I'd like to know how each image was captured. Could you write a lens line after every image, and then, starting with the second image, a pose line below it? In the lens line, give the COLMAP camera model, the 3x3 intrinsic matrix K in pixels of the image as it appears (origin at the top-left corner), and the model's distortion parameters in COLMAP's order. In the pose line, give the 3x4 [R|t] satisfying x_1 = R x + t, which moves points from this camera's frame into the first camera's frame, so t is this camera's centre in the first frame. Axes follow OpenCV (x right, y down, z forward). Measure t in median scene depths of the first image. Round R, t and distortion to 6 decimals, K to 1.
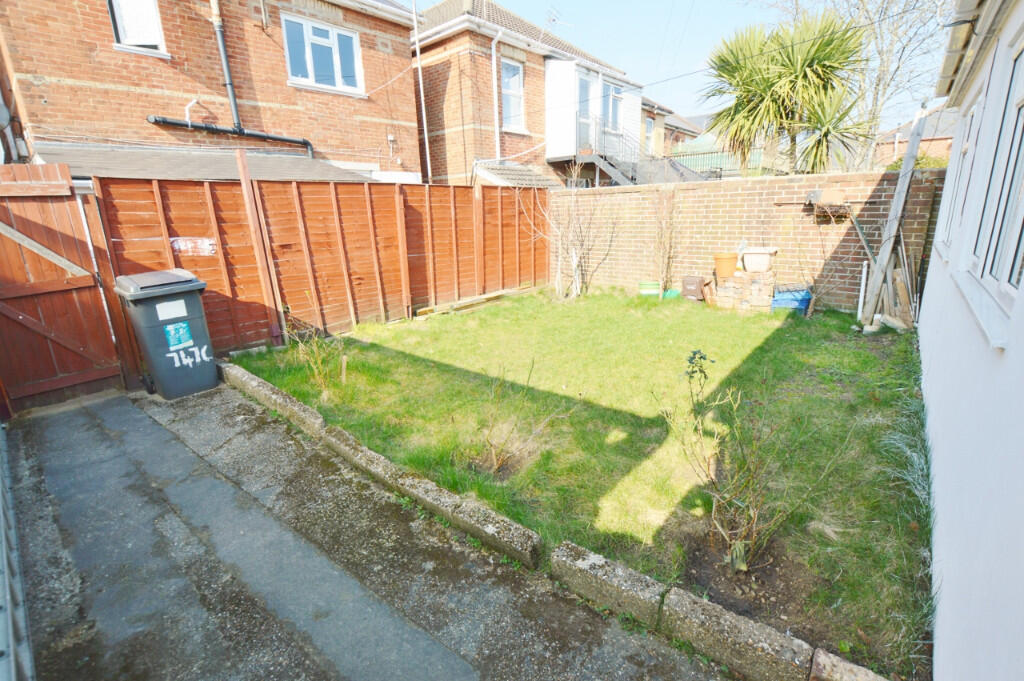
lens RADIAL K [[468.5, 0, 514.6], [0, 468.5, 342.9], [0, 0, 1]] dist [-0.030491, 0.001604]
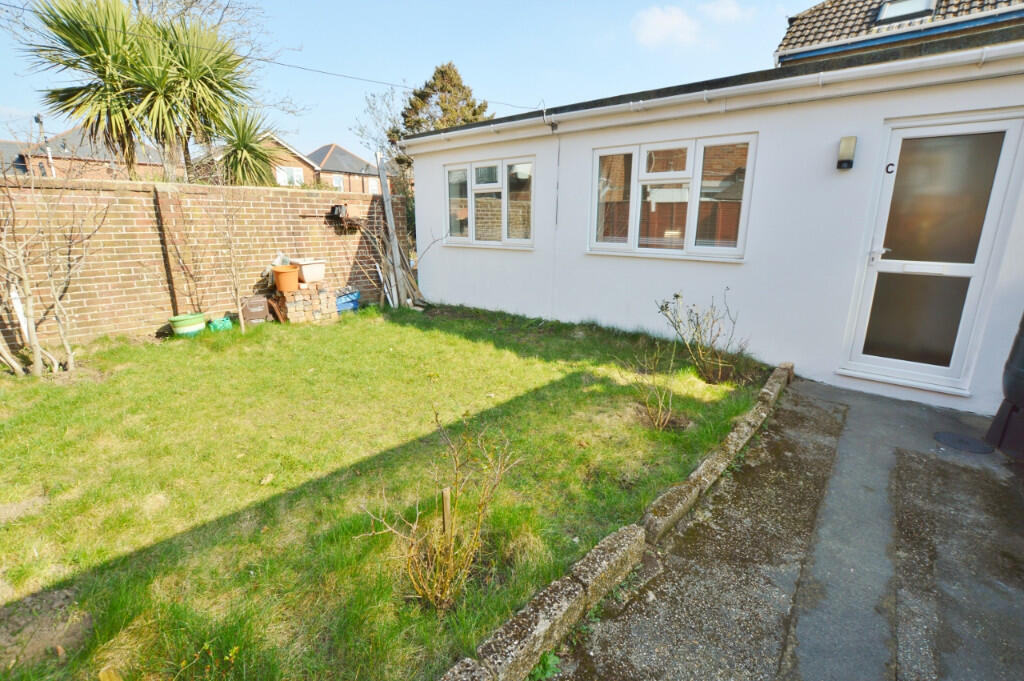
lens RADIAL K [[468.5, 0, 515.3], [0, 468.5, 344.9], [0, 0, 1]] dist [-0.030491, 0.001604]
pose [[-0.000881, -0.216584, 0.976264, -0.796001], [0.261828, 0.942157, 0.209253, -0.189909], [-0.965114, 0.255797, 0.055878, 0.870556]]
